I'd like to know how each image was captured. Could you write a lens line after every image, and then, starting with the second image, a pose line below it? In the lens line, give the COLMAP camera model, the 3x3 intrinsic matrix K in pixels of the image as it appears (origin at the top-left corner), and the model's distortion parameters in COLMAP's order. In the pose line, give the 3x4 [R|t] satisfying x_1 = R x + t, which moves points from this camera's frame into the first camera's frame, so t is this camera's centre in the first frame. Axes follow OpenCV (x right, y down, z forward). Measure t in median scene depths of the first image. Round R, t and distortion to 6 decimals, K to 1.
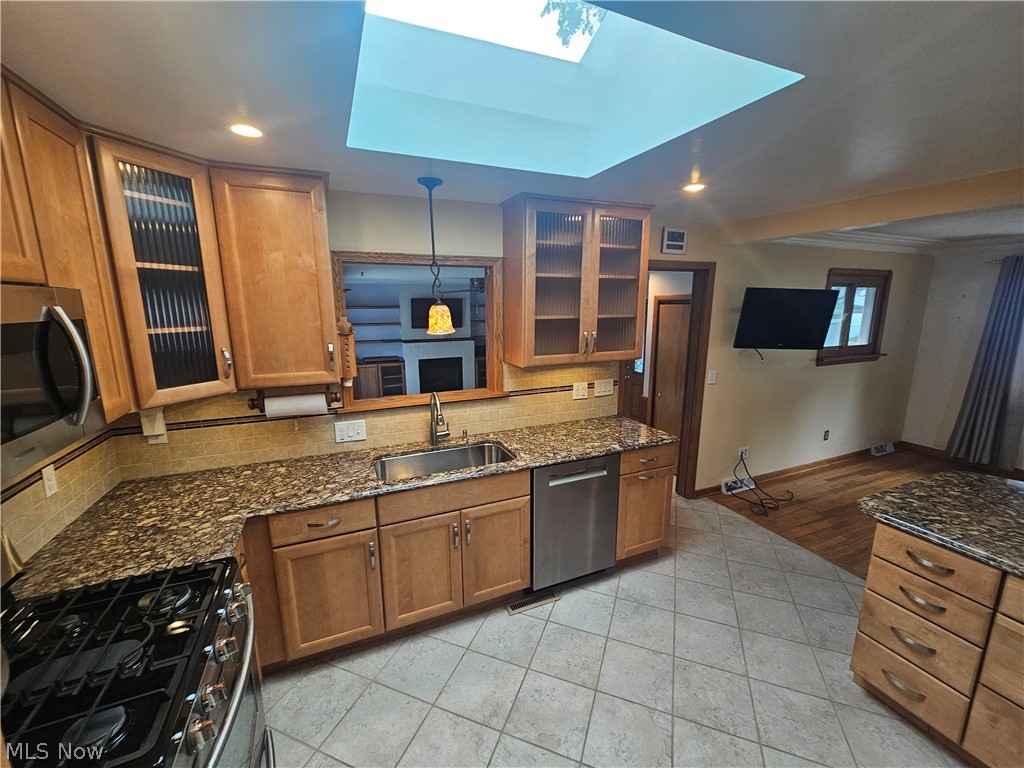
lens RADIAL K [[416.3, 0, 514.1], [0, 416.3, 385.0], [0, 0, 1]] dist [0.000918, -0.000563]
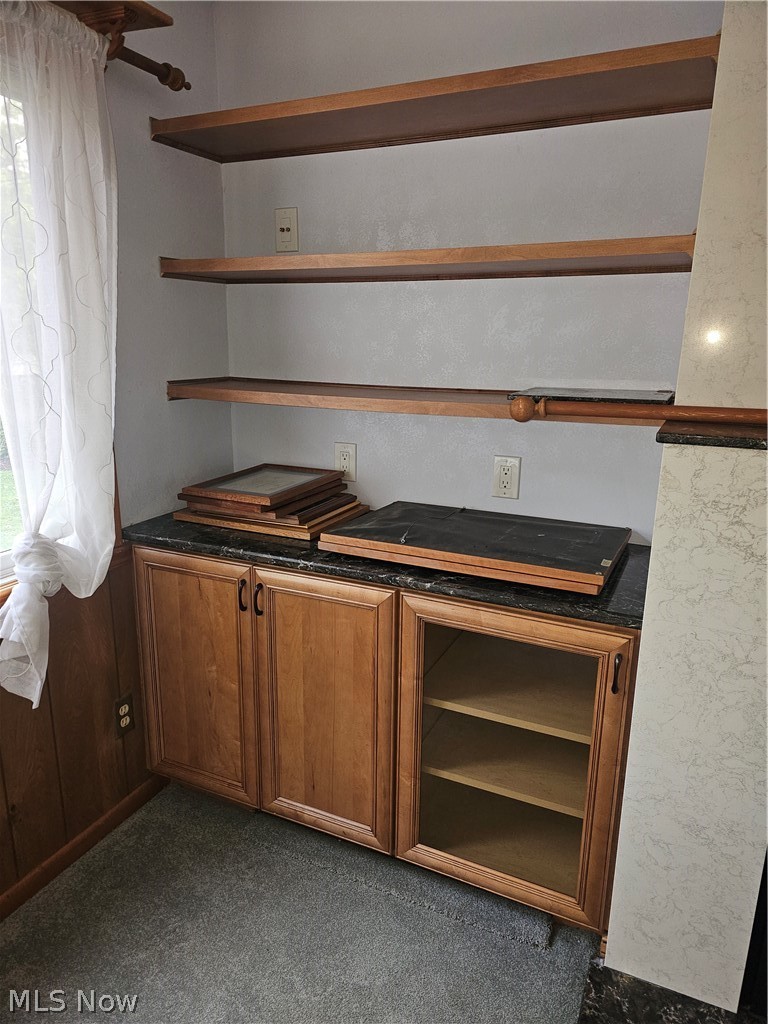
lens RADIAL K [[703.4, 0, 384.0], [0, 703.4, 512.0], [0, 0, 1]] dist [0.003404, -0.002508]
pose [[0.650921, 0.202982, -0.731505, -0.179710], [-0.159152, 0.978665, 0.129945, -0.093718], [0.742275, 0.031836, 0.669339, 0.826859]]
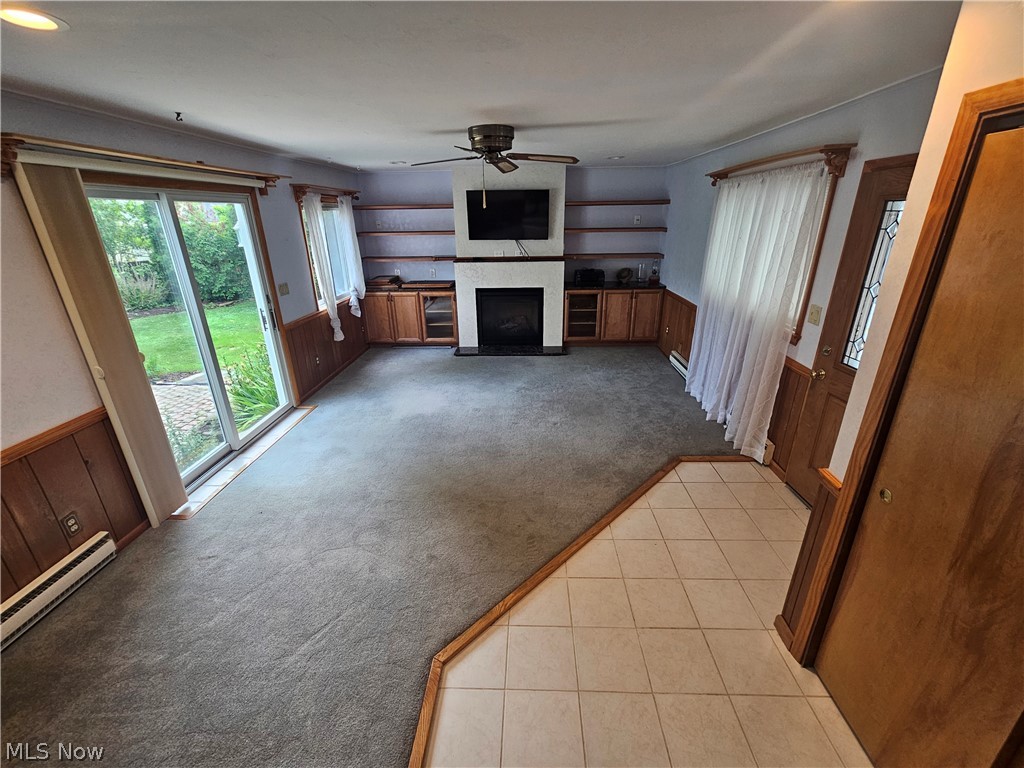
lens RADIAL K [[416.3, 0, 514.1], [0, 416.3, 385.0], [0, 0, 1]] dist [0.000918, -0.000563]
pose [[0.894444, 0.167249, -0.414726, 0.139010], [-0.077860, 0.971506, 0.223863, -0.064652], [0.440349, -0.167942, 0.881979, 0.396007]]
